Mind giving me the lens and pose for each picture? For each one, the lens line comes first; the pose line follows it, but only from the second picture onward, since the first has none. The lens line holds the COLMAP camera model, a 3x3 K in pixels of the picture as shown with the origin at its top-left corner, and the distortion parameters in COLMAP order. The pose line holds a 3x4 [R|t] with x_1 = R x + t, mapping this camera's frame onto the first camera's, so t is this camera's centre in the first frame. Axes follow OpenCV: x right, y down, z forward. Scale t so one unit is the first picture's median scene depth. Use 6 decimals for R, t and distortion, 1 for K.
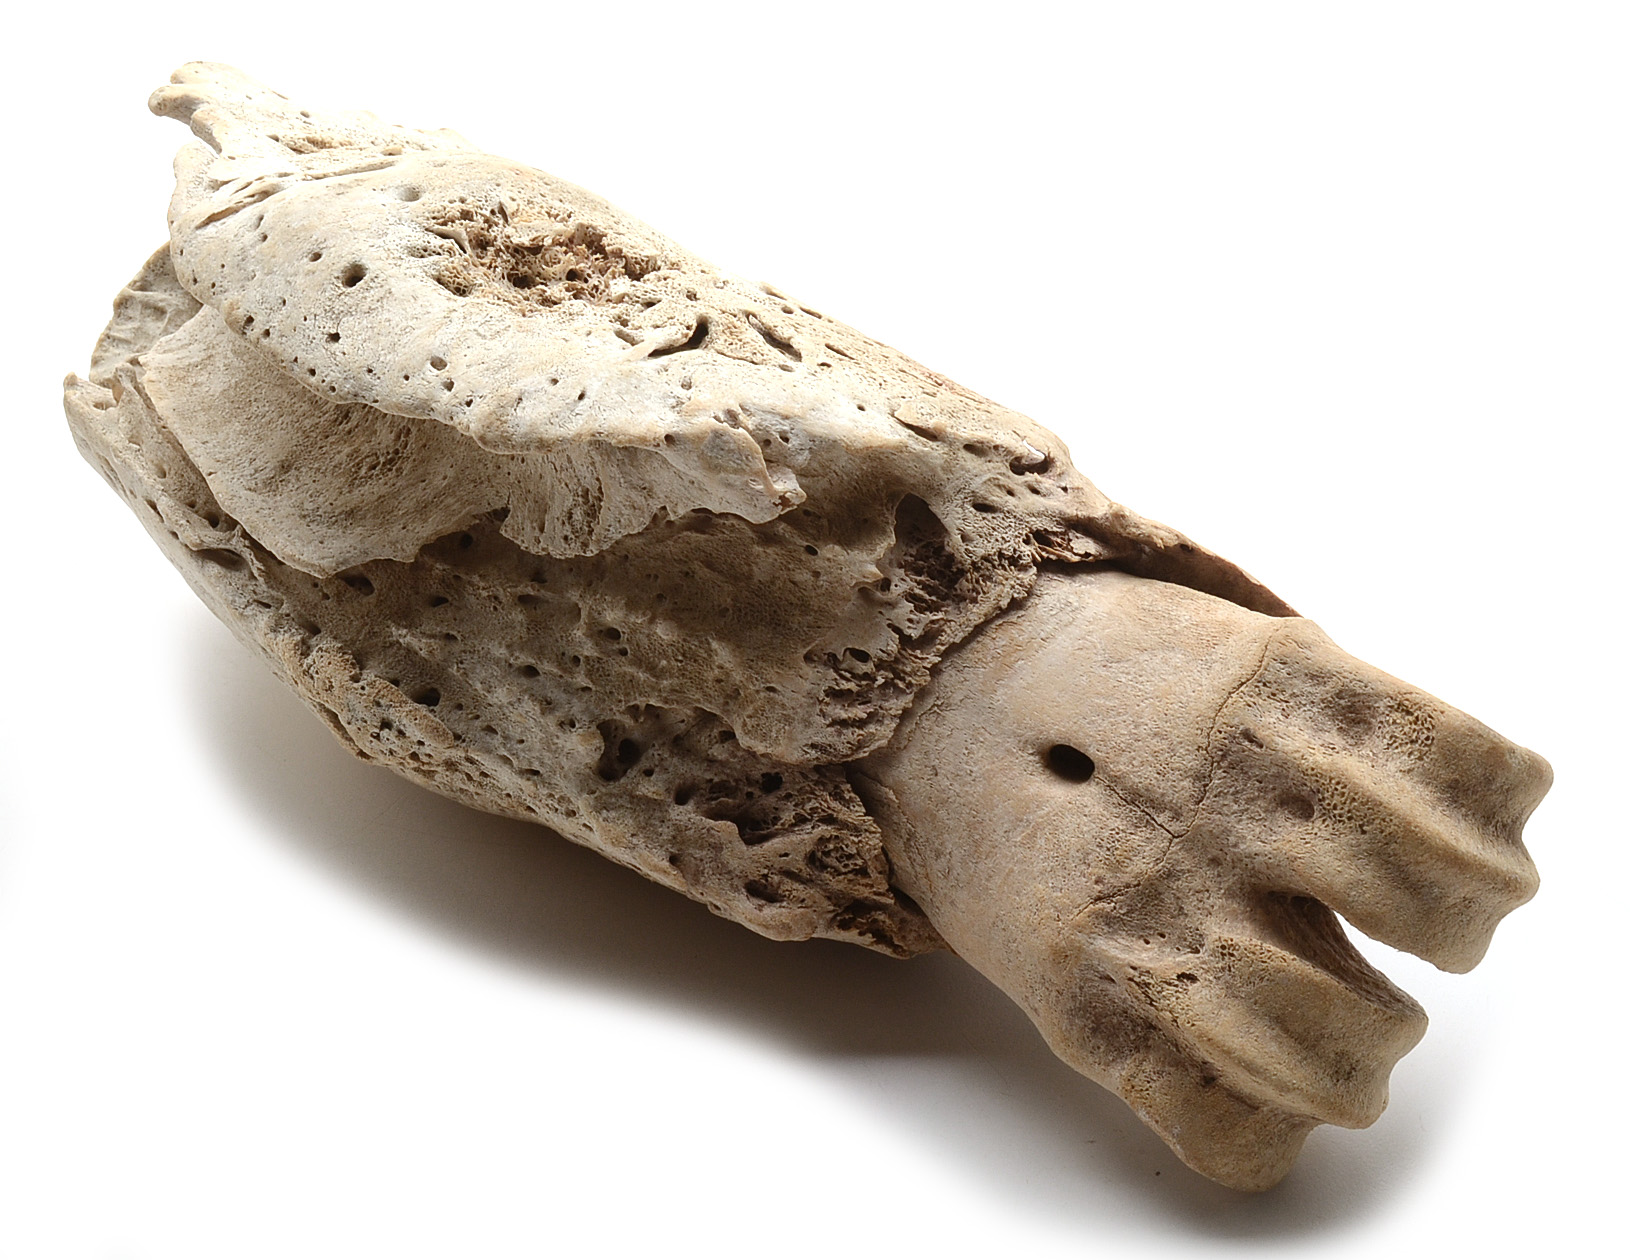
lens RADIAL K [[2804.9, 0, 814.8], [0, 2804.9, 630.2], [0, 0, 1]] dist [-0.049674, 0.000000]
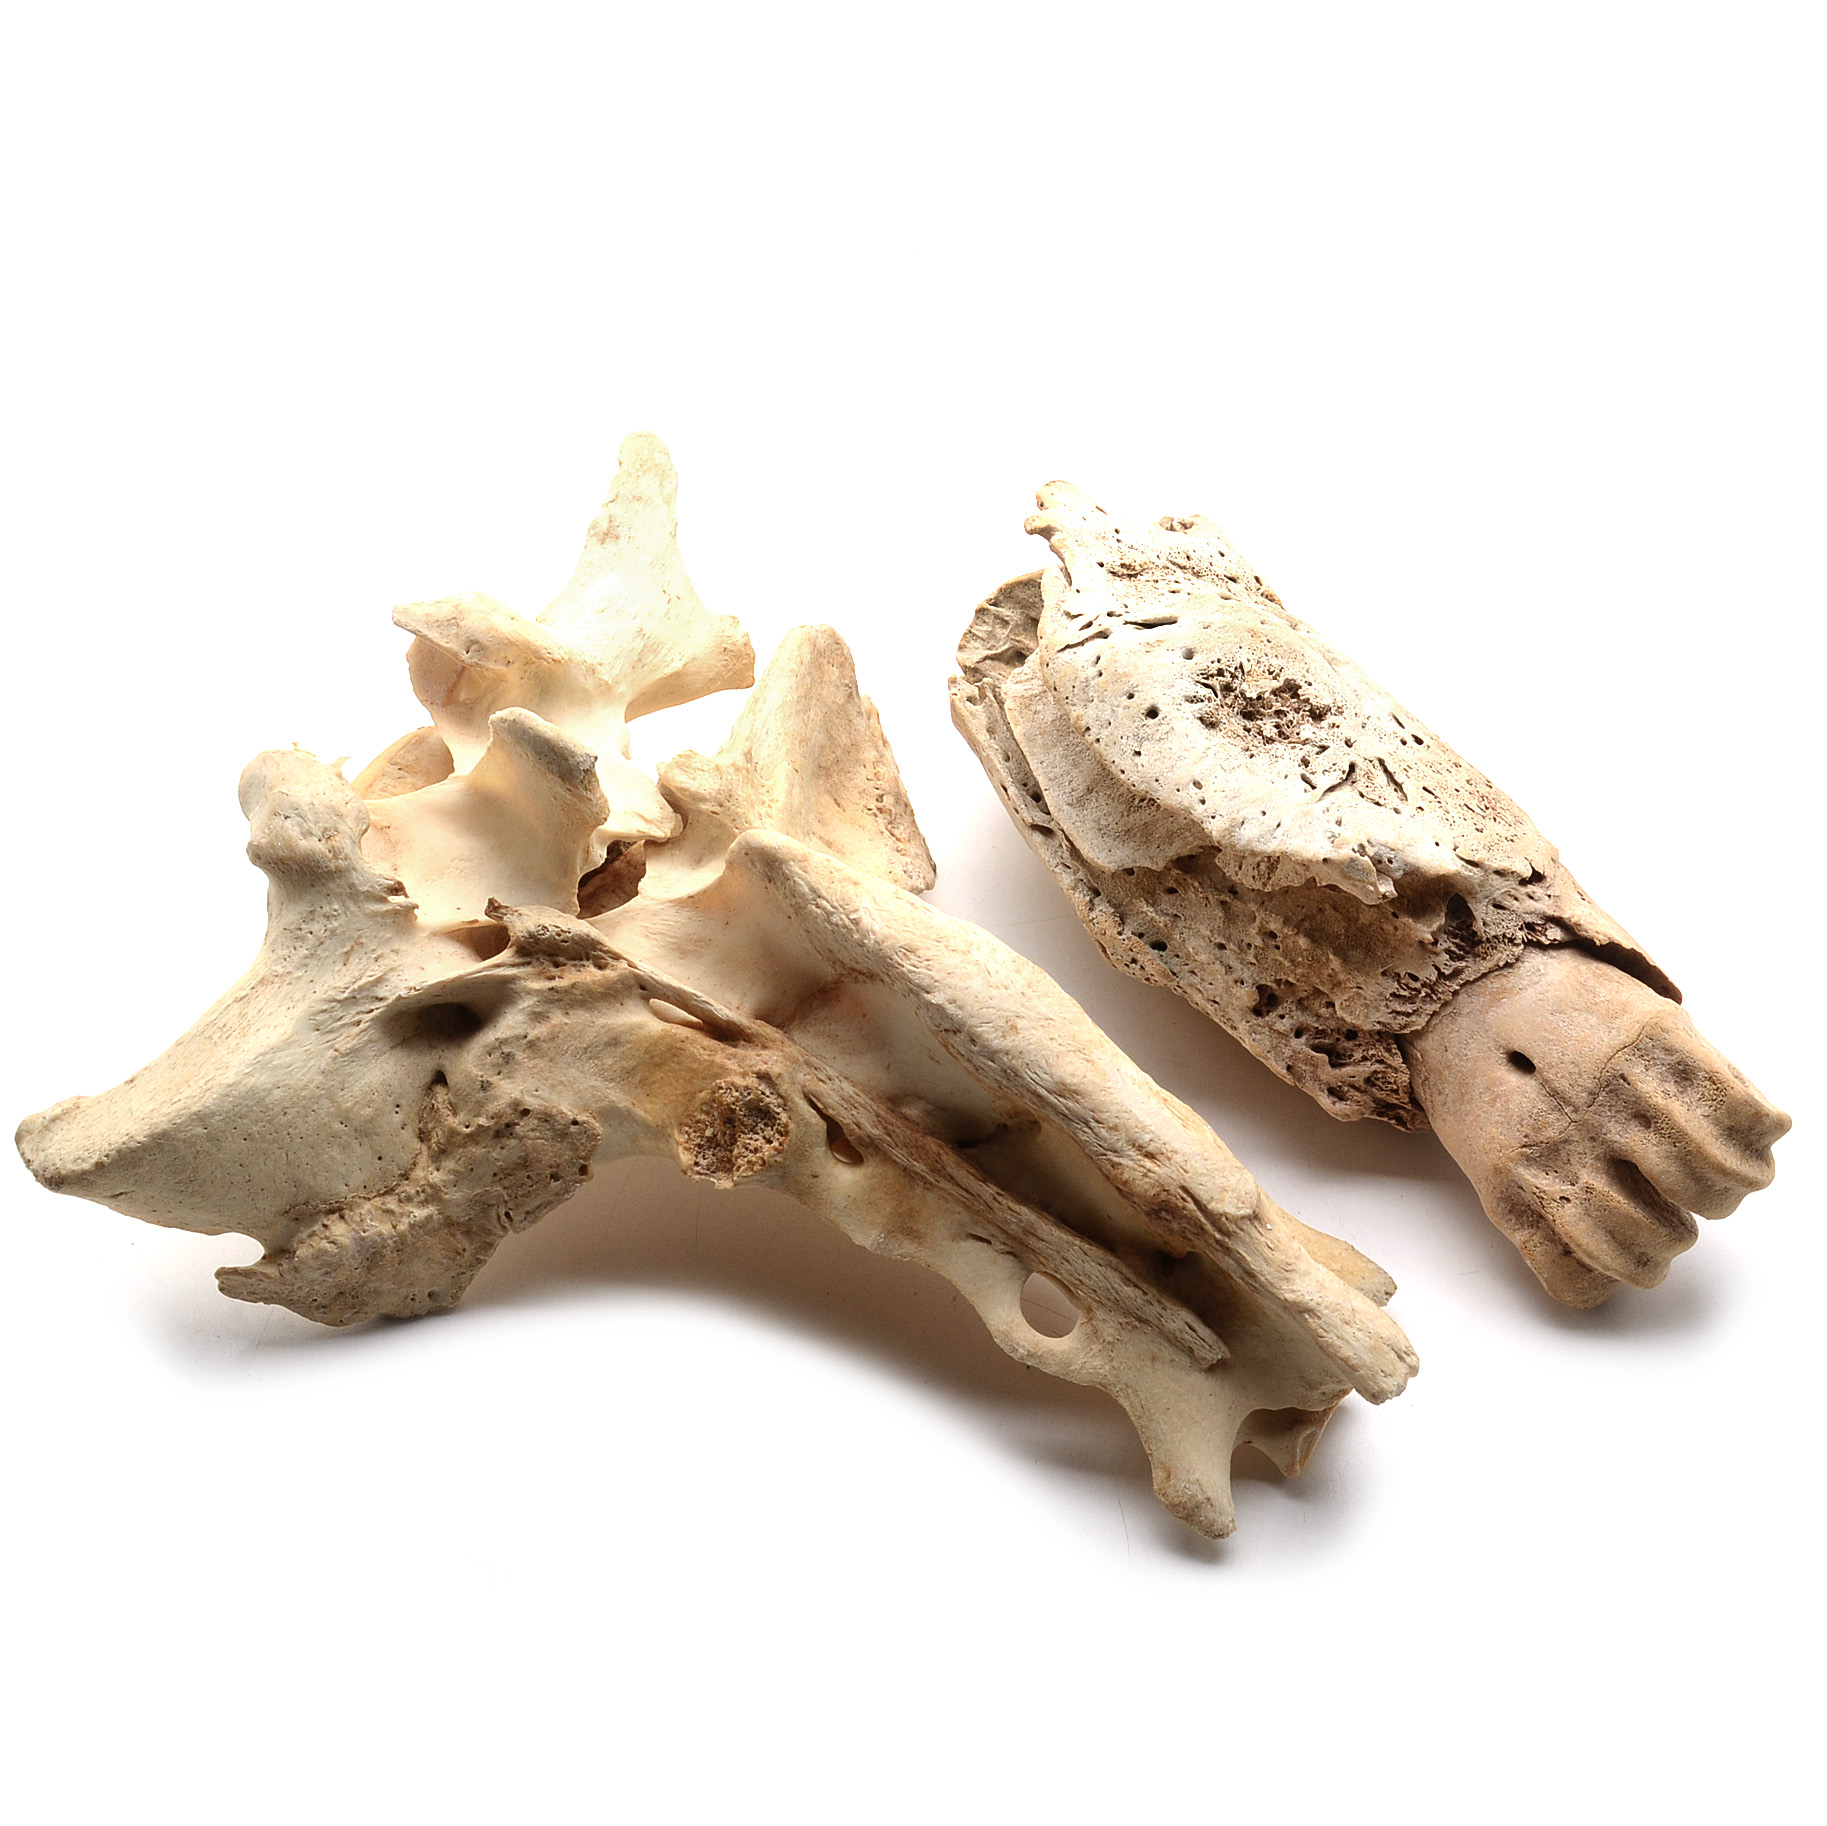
lens RADIAL K [[3385.2, 0, 914.3], [0, 3385.2, 912.8], [0, 0, 1]] dist [0.007838, 0.000000]
pose [[0.984478, 0.149036, -0.092684, -0.099590], [-0.116851, 0.950640, 0.287454, -0.593300], [0.130950, -0.272162, 0.953300, -1.025952]]
